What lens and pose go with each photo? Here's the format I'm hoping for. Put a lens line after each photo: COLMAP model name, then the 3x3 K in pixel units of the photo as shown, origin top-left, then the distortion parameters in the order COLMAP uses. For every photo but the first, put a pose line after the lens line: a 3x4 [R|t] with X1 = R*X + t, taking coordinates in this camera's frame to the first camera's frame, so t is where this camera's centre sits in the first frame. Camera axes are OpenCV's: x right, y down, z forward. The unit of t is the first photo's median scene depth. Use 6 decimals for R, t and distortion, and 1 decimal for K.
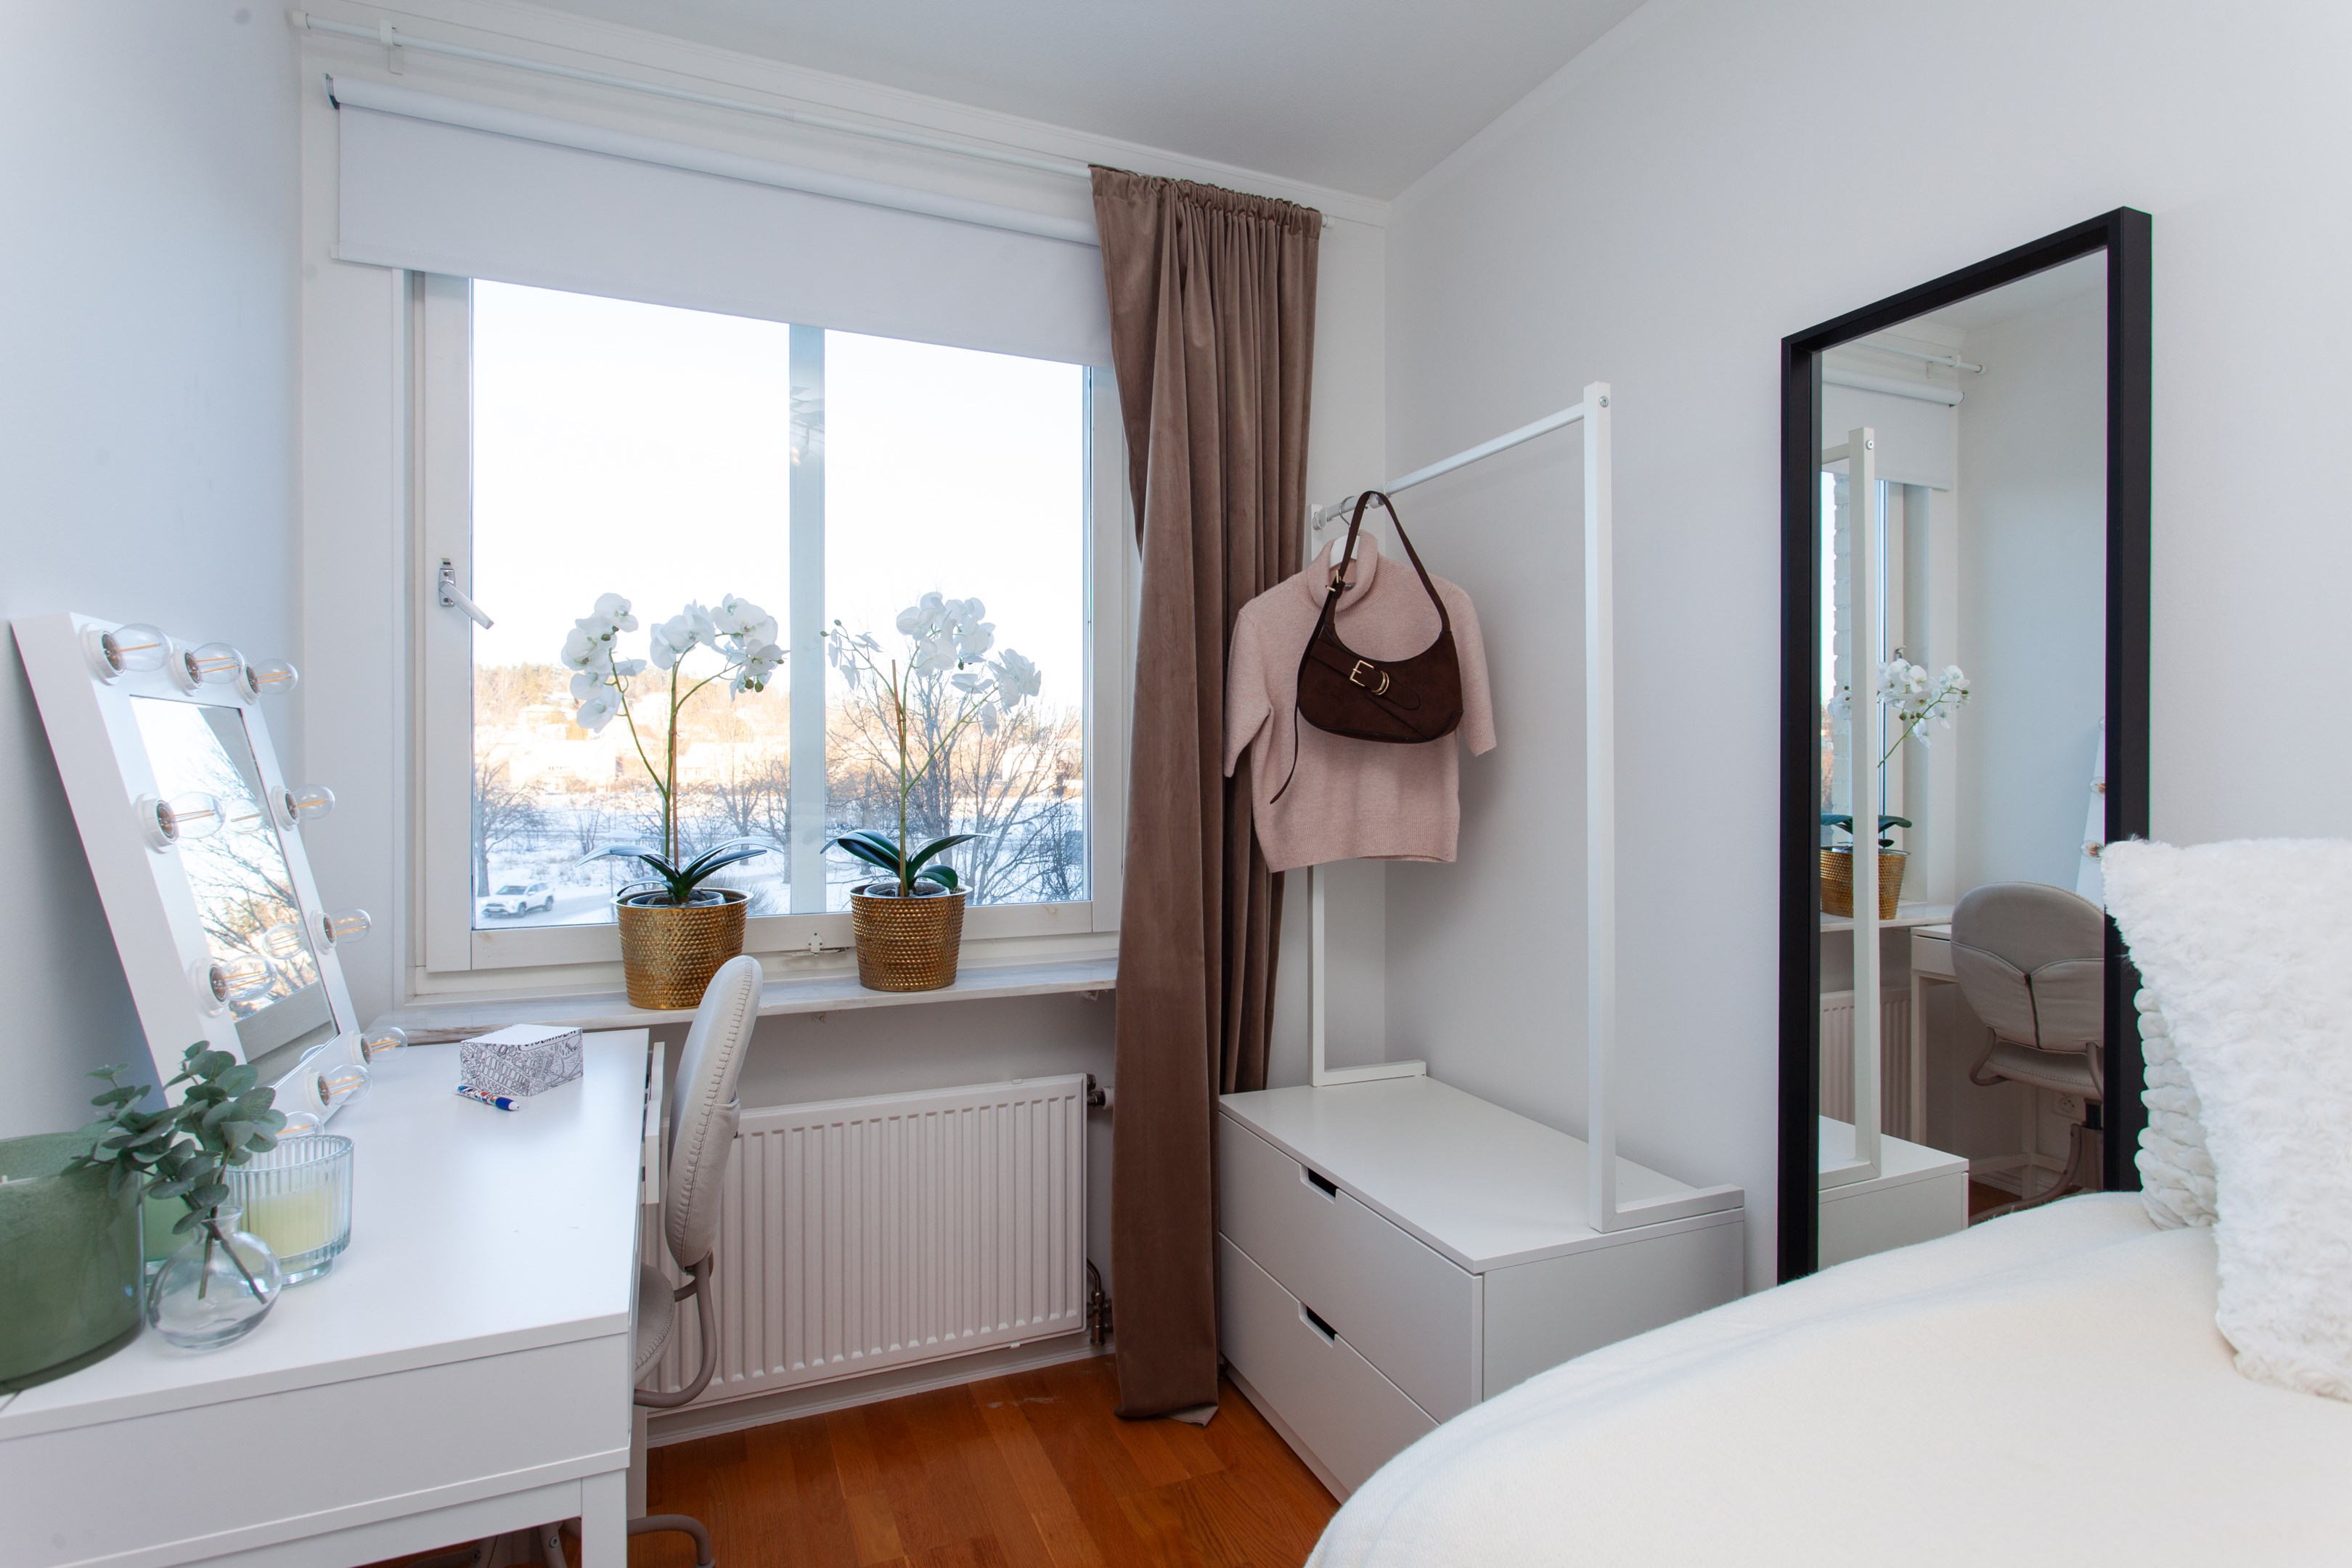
lens RADIAL K [[1032.9, 0, 1176.0], [0, 1032.9, 784.0], [0, 0, 1]] dist [-0.001937, 0.000036]
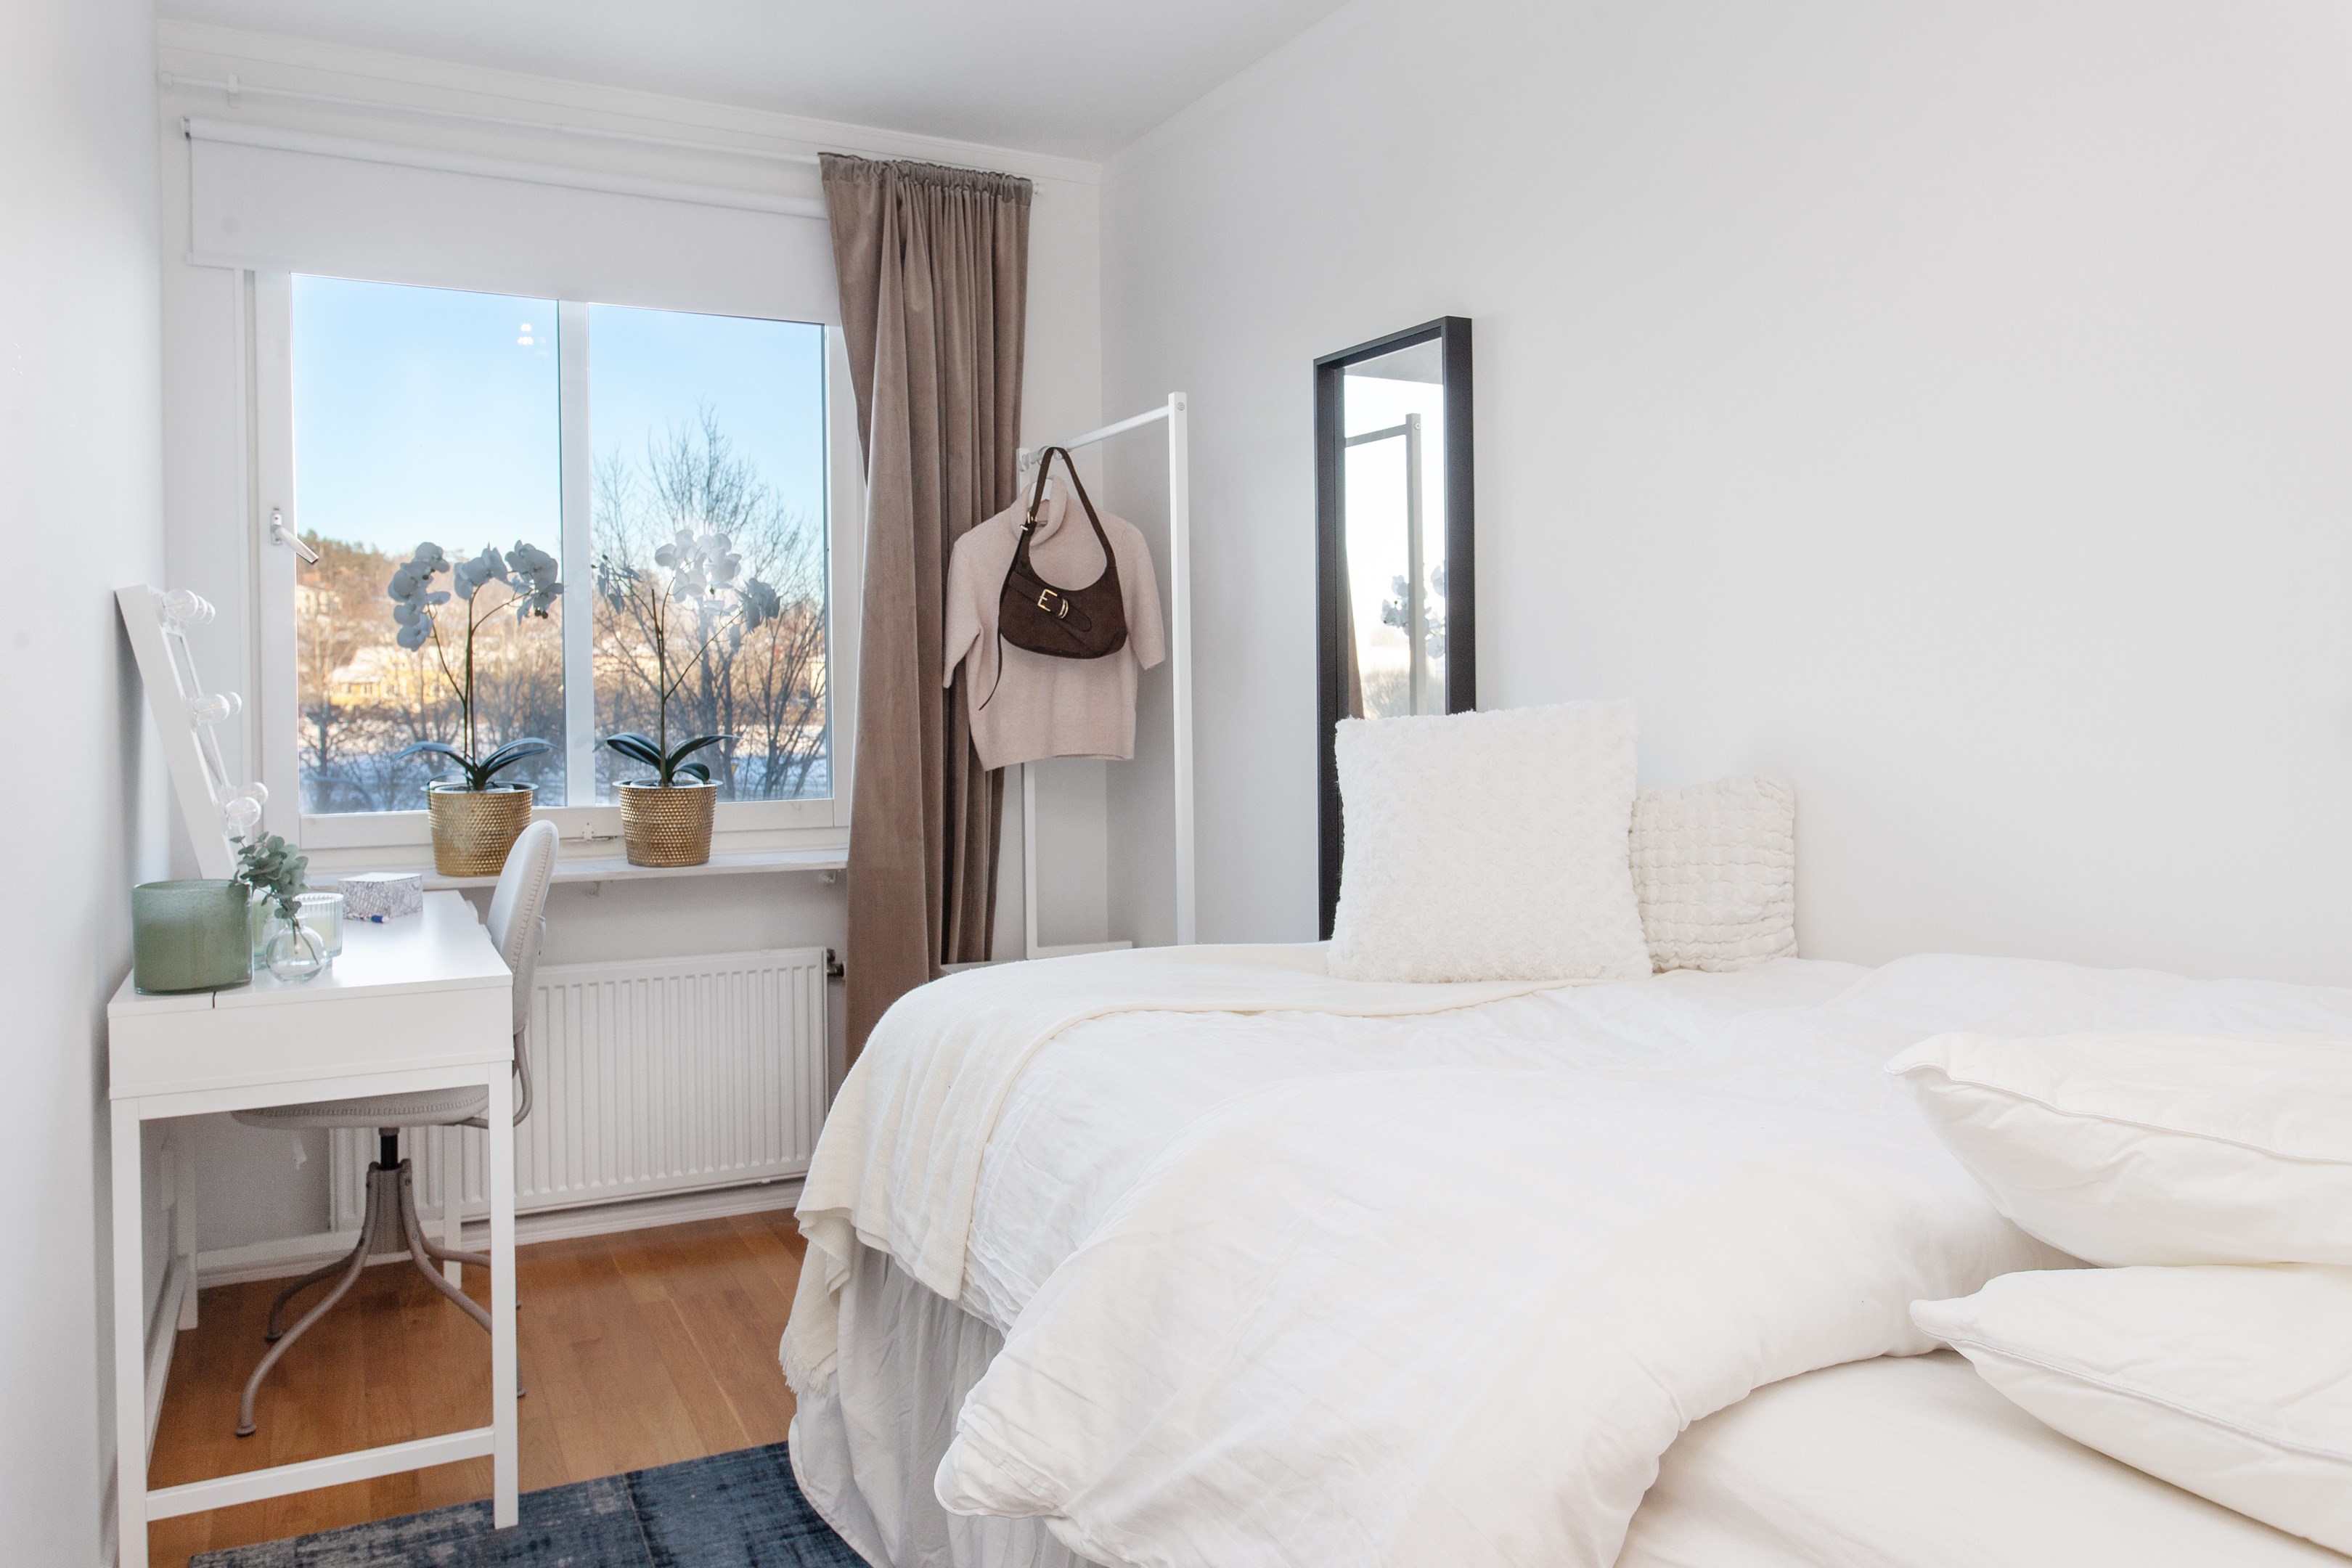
lens RADIAL K [[1780.3, 0, 1176.0], [0, 1780.3, 784.0], [0, 0, 1]] dist [0.001415, -0.001977]
pose [[0.999820, -0.002136, 0.018863, 0.273209], [0.001375, 0.999188, 0.040277, 0.021121], [-0.018934, -0.040244, 0.999010, -1.006956]]
